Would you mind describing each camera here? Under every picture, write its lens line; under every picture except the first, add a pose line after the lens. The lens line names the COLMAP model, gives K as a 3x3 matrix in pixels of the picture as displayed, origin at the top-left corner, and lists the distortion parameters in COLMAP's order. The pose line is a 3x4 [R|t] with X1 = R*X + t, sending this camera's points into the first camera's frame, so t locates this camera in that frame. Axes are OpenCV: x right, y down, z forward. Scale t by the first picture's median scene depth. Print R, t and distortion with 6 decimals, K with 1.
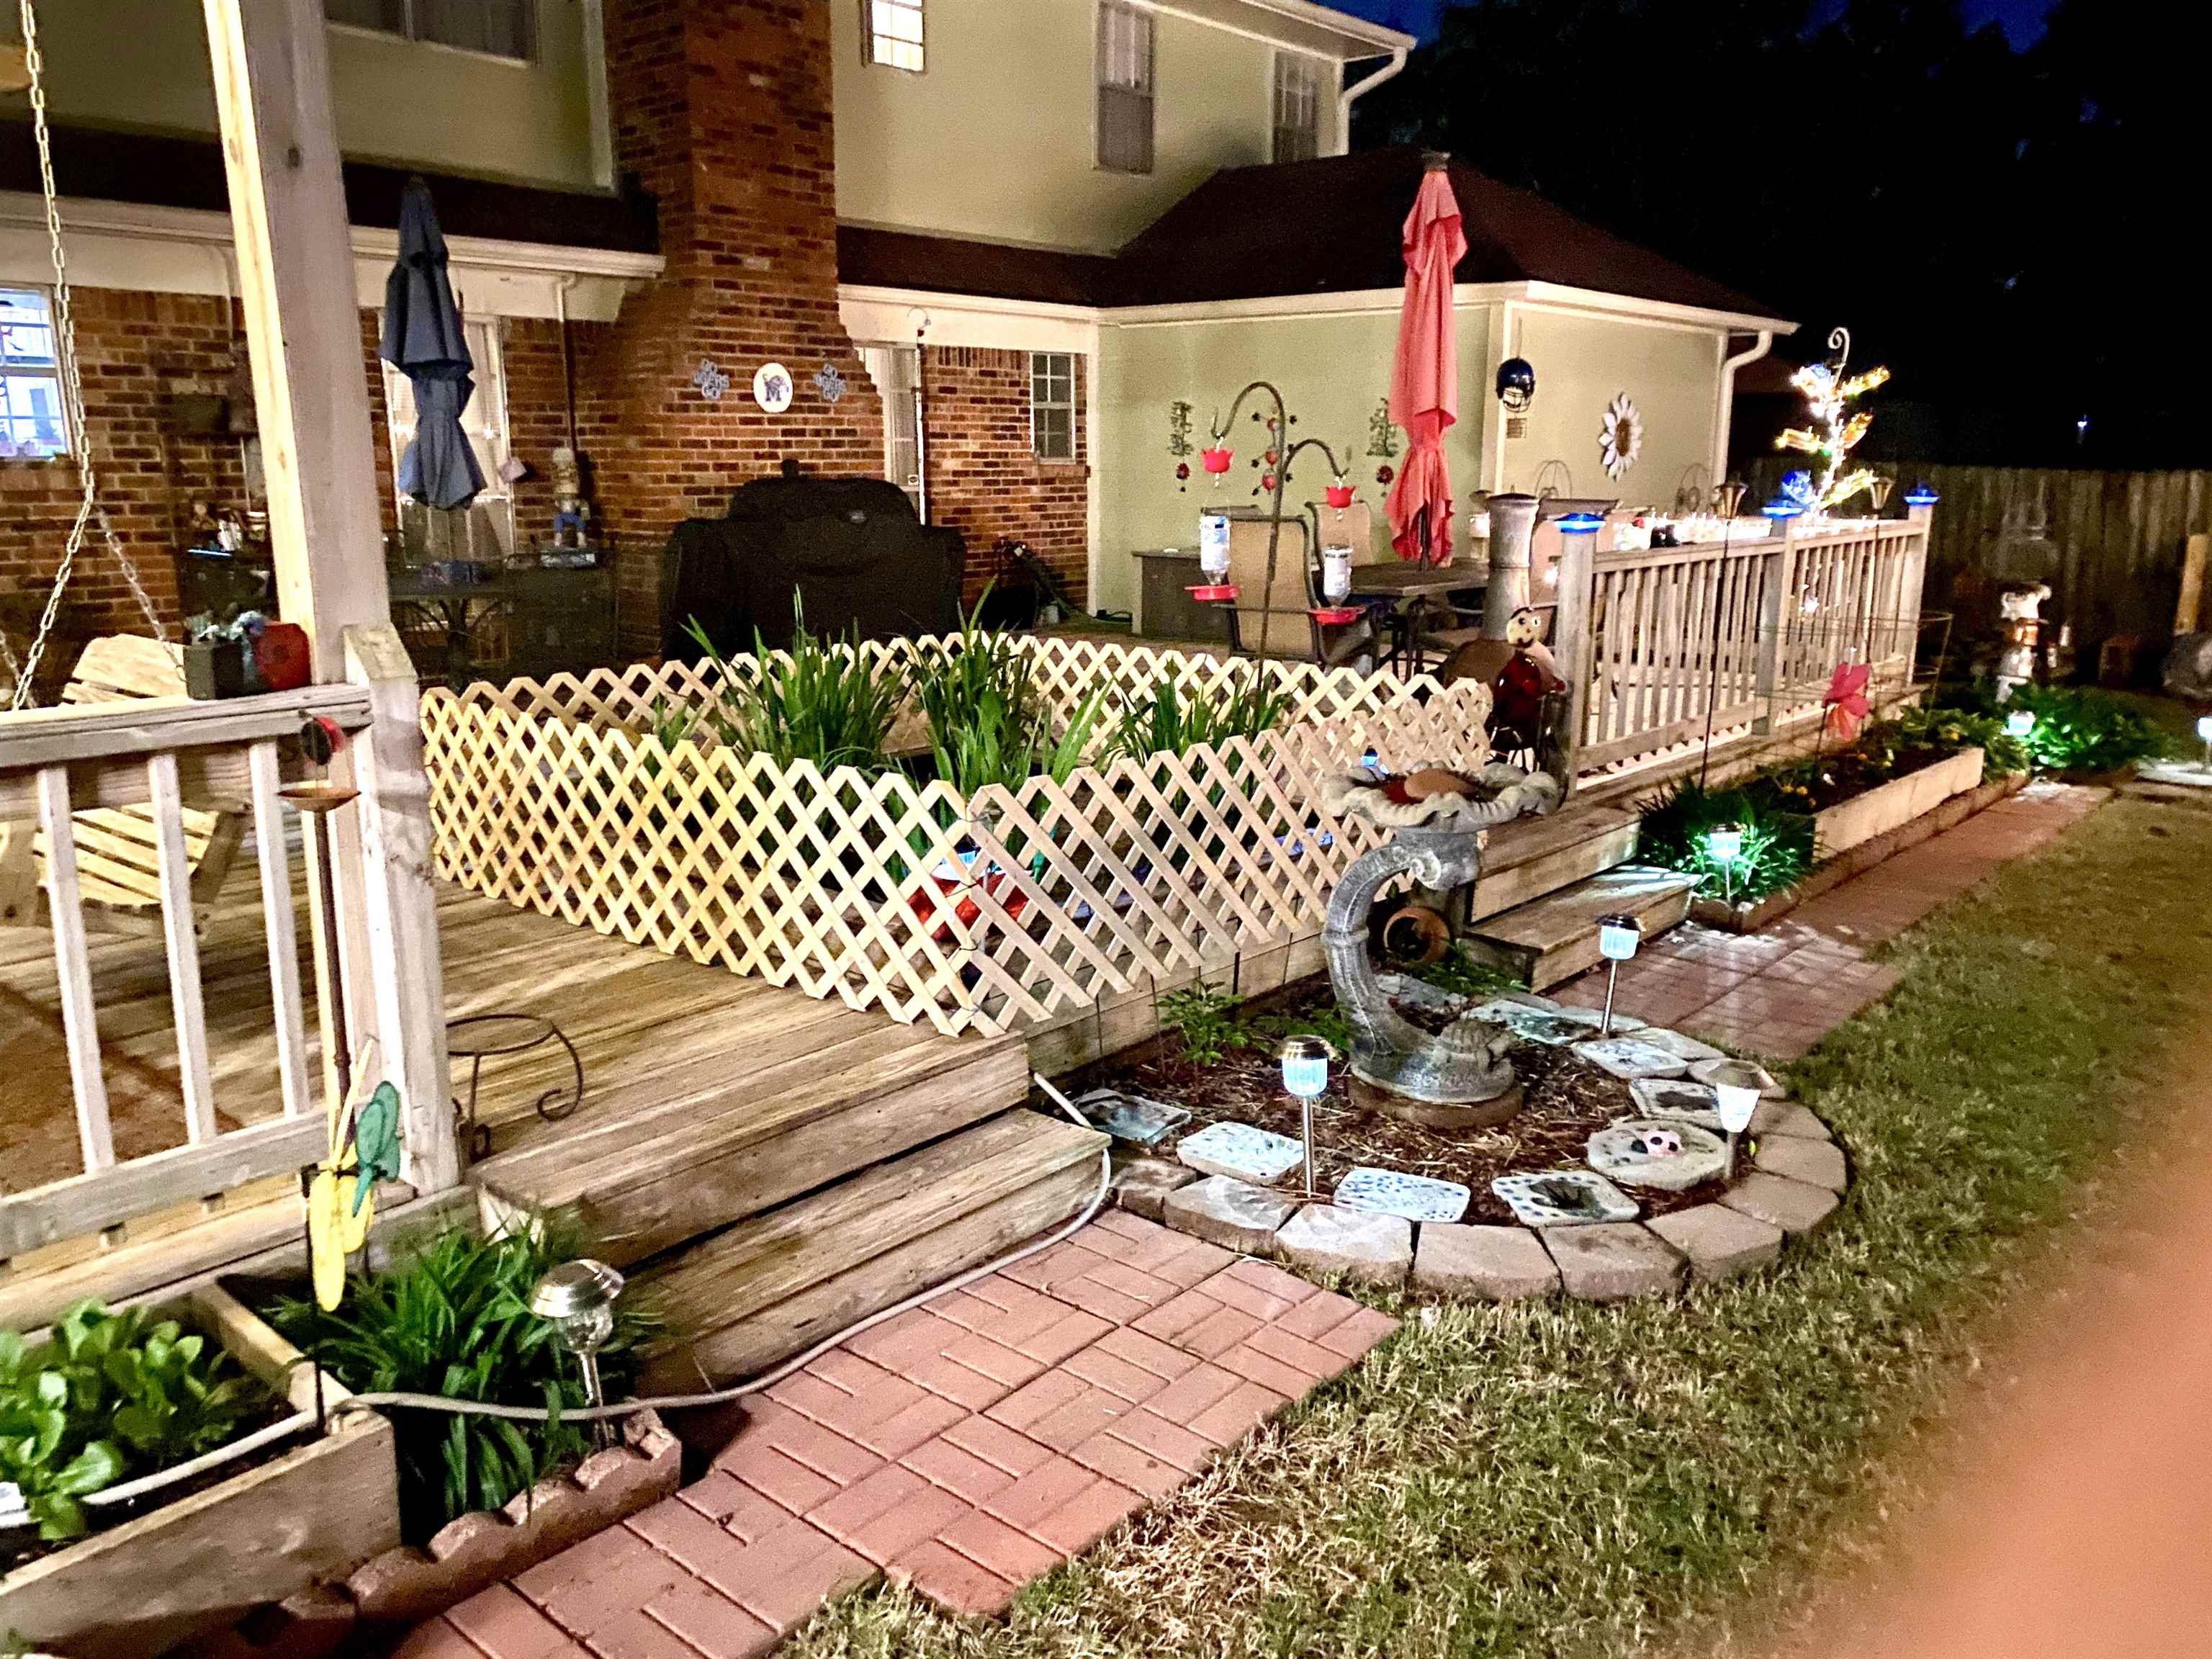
lens RADIAL K [[1668.1, 0, 1106.0], [0, 1668.1, 829.5], [0, 0, 1]] dist [0.038544, -0.052046]
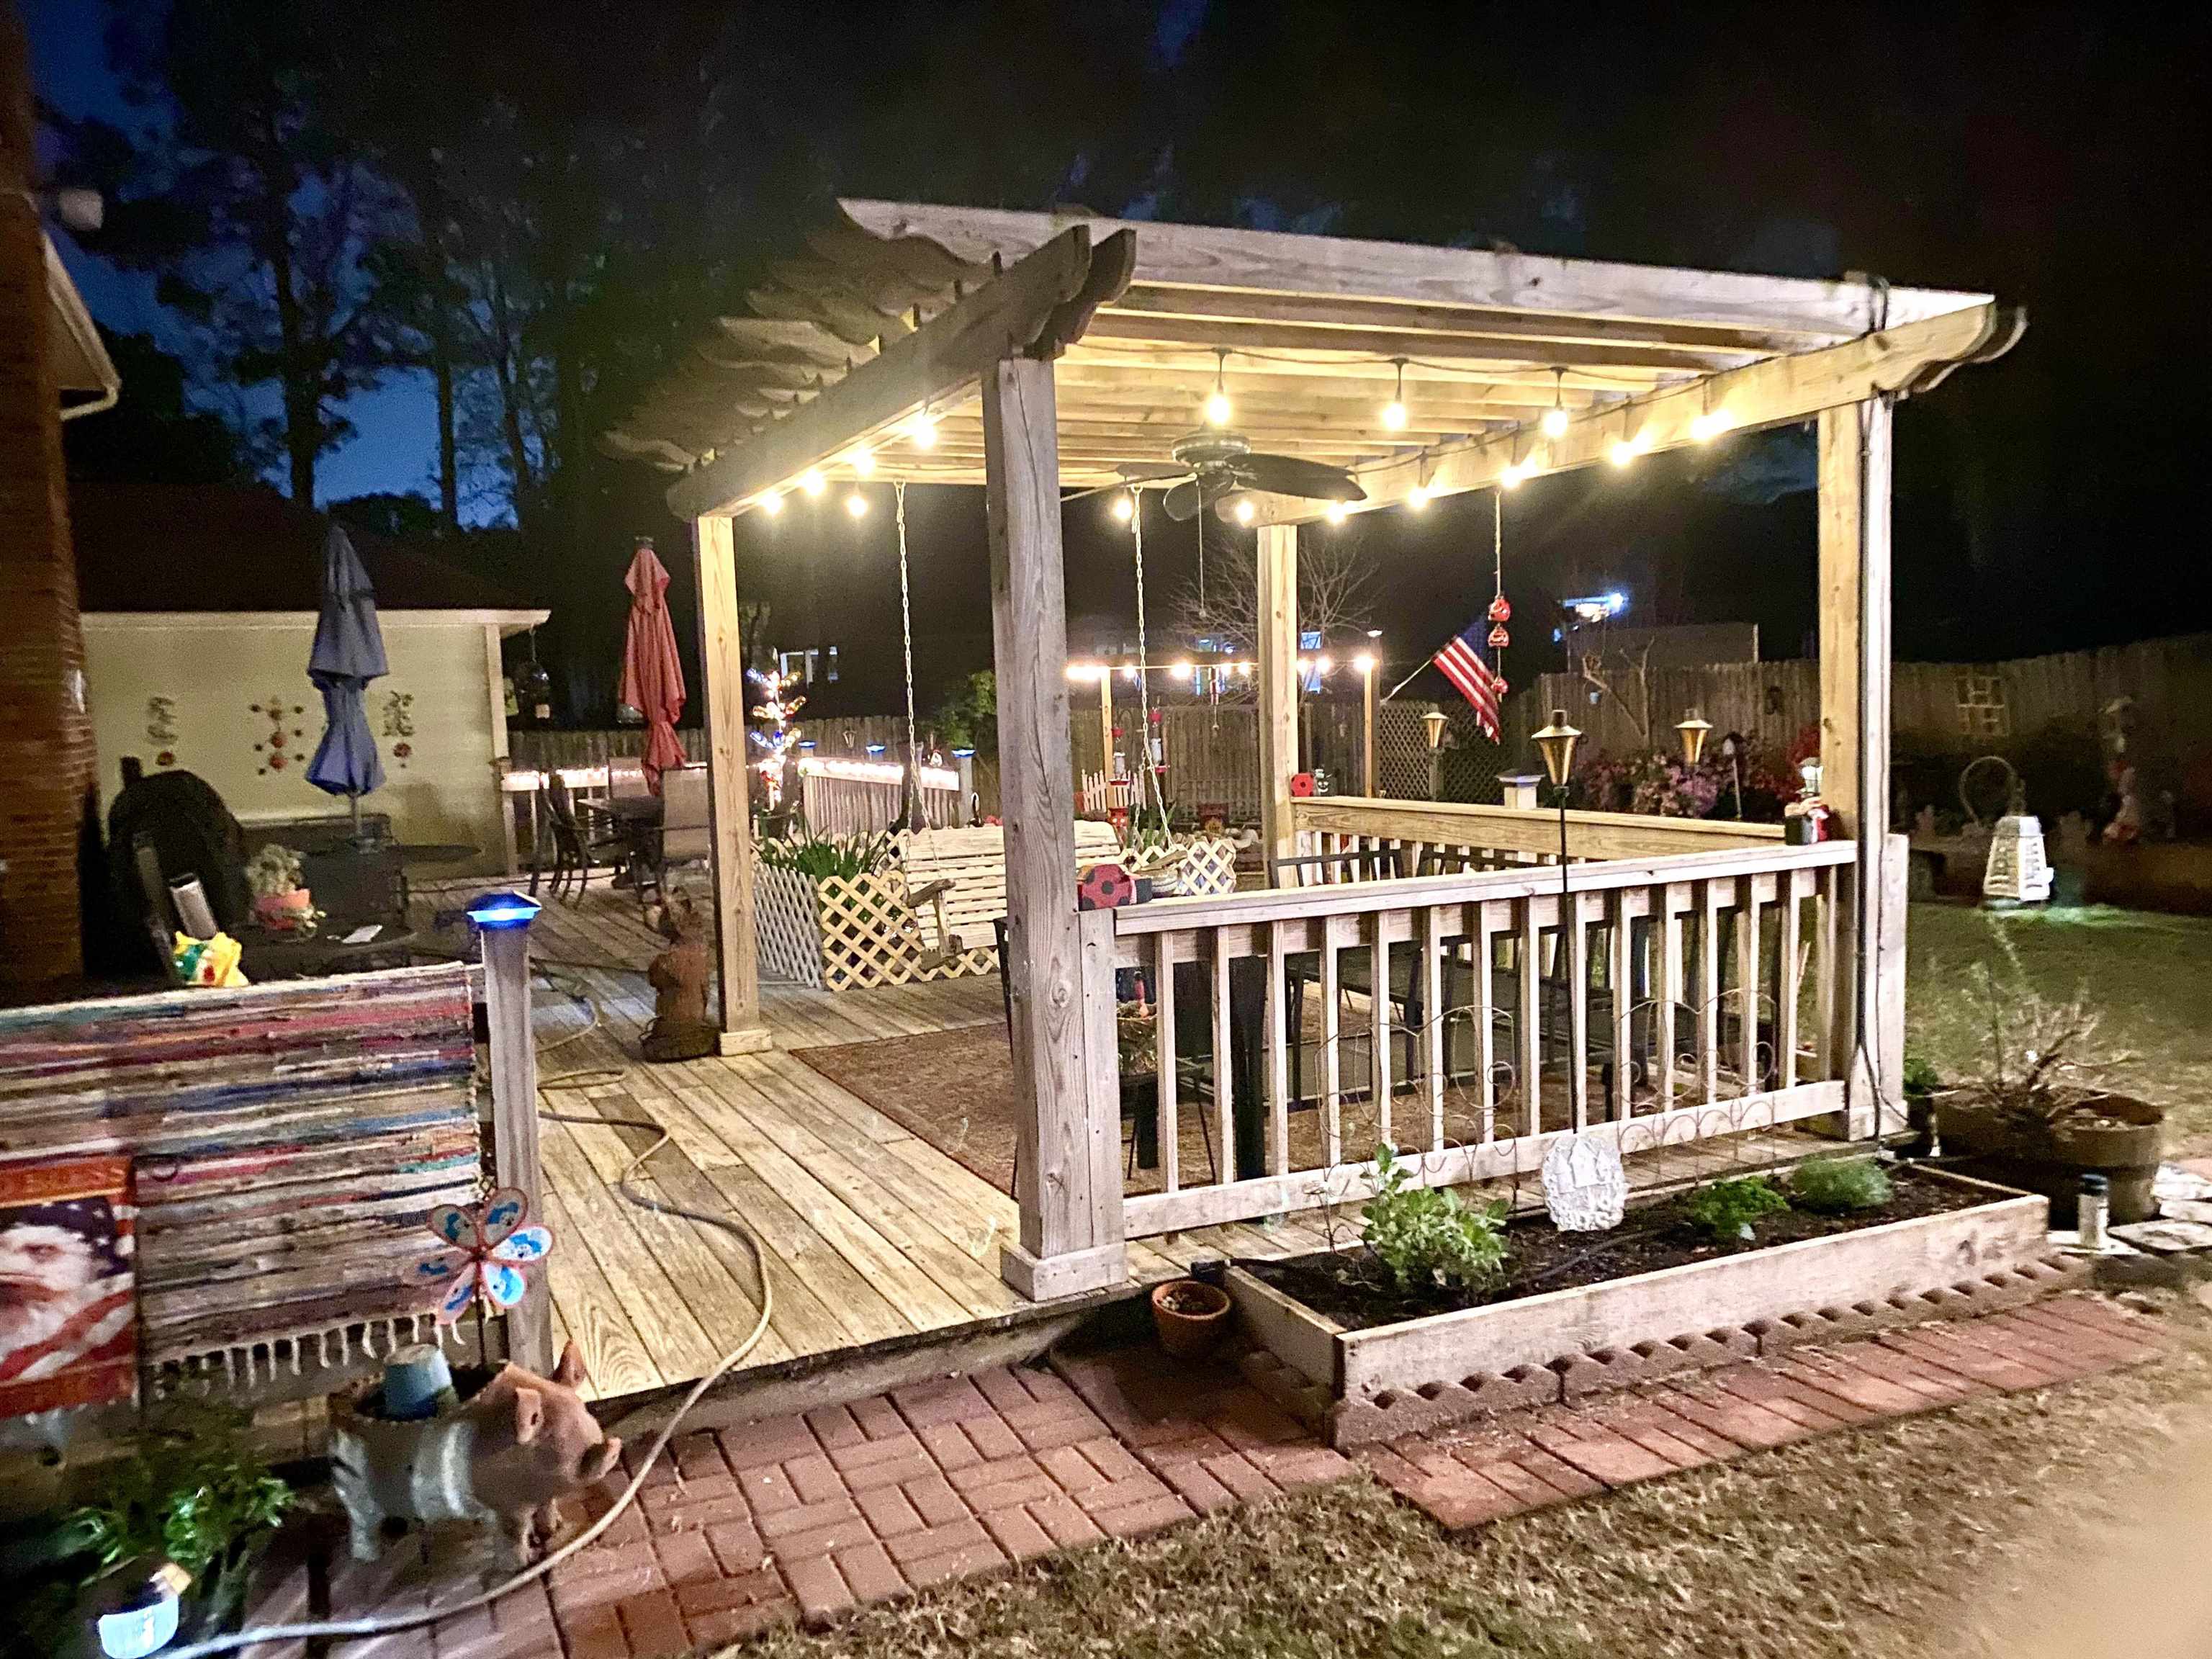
lens RADIAL K [[1674.1, 0, 1106.1], [0, 1674.1, 839.2], [0, 0, 1]] dist [0.003105, 0.002074]
pose [[0.383819, -0.096076, 0.918397, -1.014008], [0.239675, 0.970852, 0.001398, -0.030222], [-0.891762, 0.219580, 0.395658, 0.066783]]
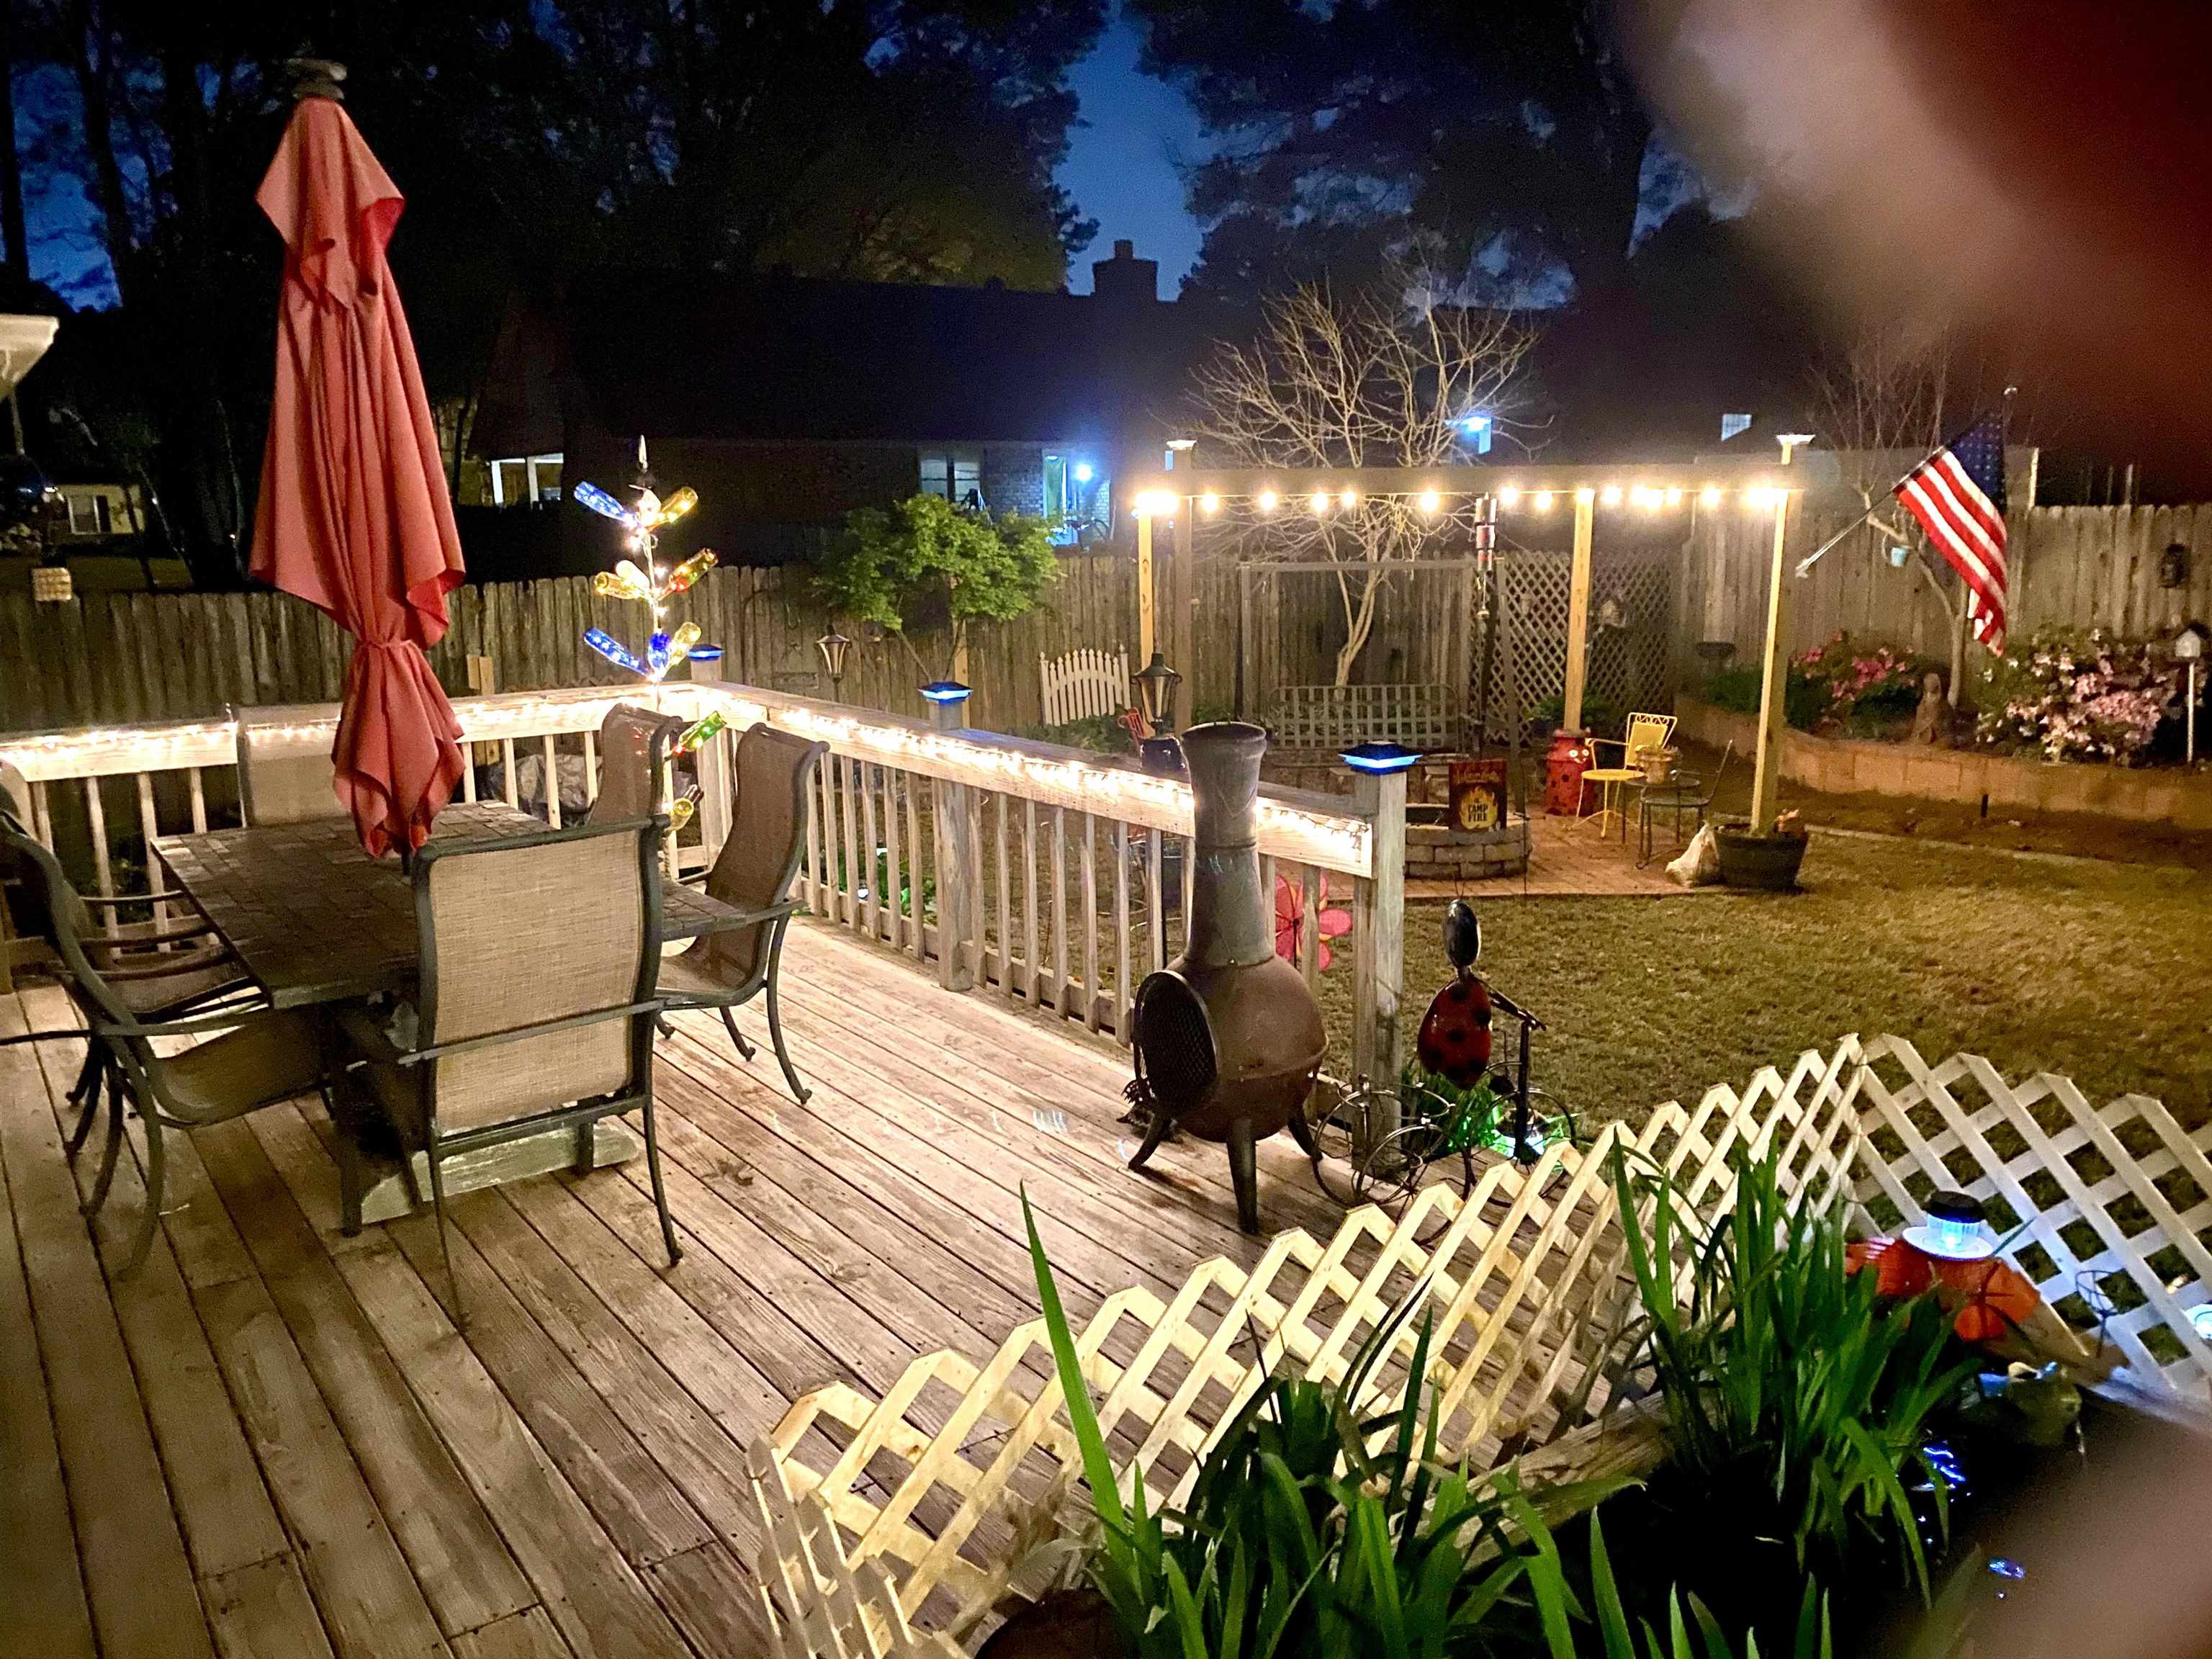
lens RADIAL K [[1668.1, 0, 1106.0], [0, 1668.1, 829.5], [0, 0, 1]] dist [0.038544, -0.052046]
pose [[0.220693, -0.190038, 0.956650, -0.242364], [0.232663, 0.962777, 0.137581, -0.187529], [-0.947187, 0.192214, 0.256693, 0.658061]]
